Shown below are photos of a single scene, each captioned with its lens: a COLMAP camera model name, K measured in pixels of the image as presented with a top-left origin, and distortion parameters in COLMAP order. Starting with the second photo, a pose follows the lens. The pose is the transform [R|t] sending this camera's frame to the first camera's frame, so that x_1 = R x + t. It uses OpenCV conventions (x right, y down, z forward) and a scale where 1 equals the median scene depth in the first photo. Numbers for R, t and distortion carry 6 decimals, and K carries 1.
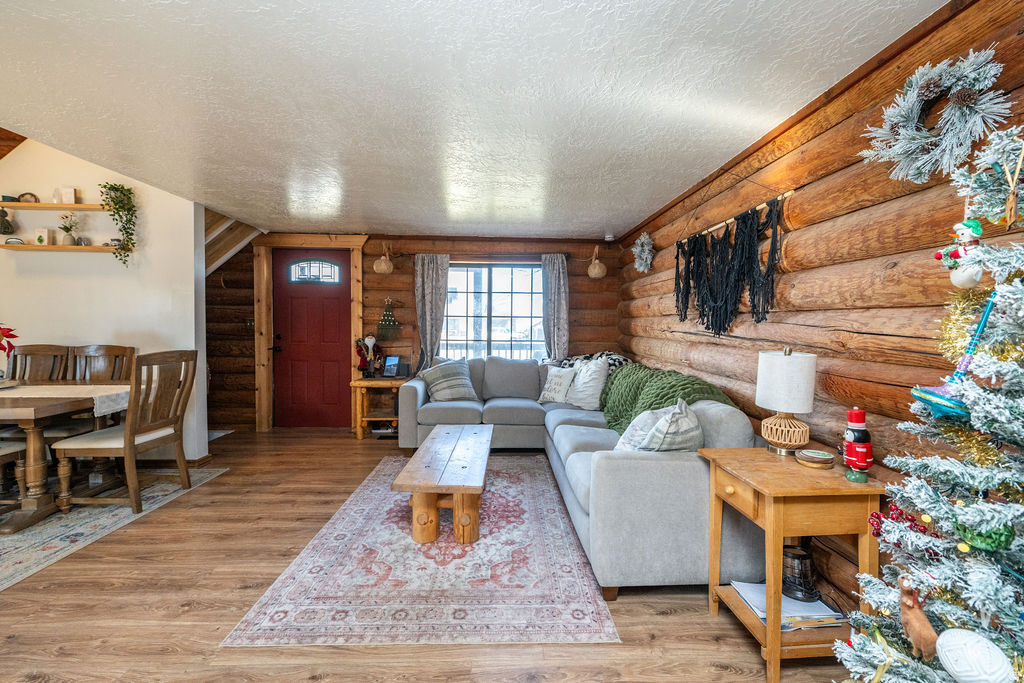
lens RADIAL K [[404.1, 0, 514.3], [0, 404.1, 339.9], [0, 0, 1]] dist [0.000443, -0.000235]
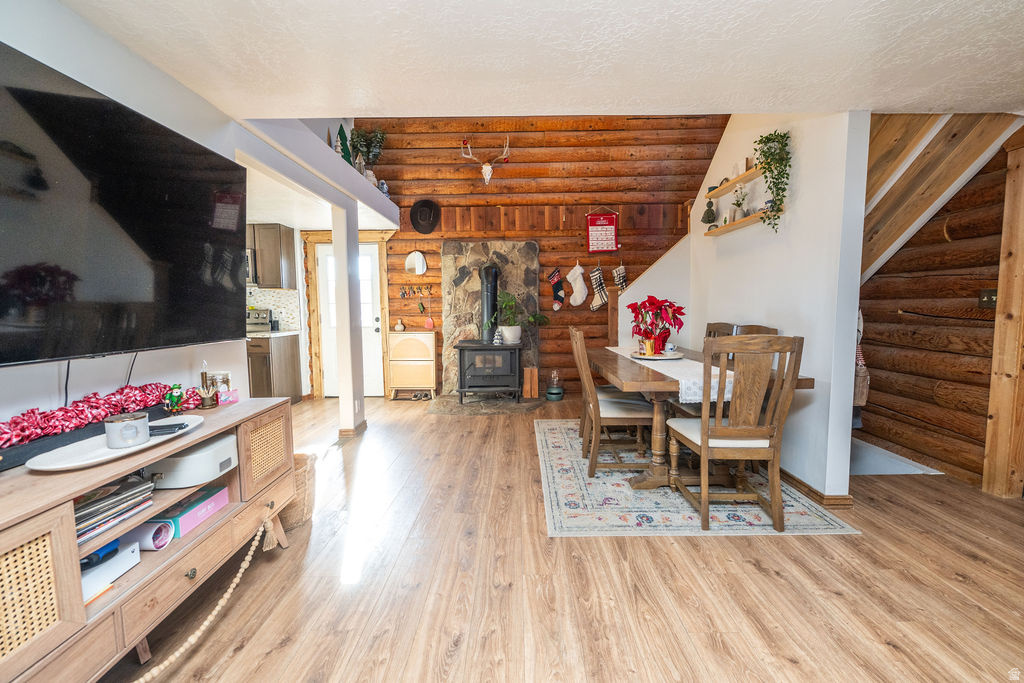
lens RADIAL K [[409.6, 0, 512.0], [0, 409.6, 341.5], [0, 0, 1]] dist [-0.005354, -0.000359]
pose [[-0.032819, 0.073757, -0.996736, -0.092442], [-0.030294, 0.996742, 0.074755, -0.003251], [0.999002, 0.032649, -0.030477, 0.496693]]
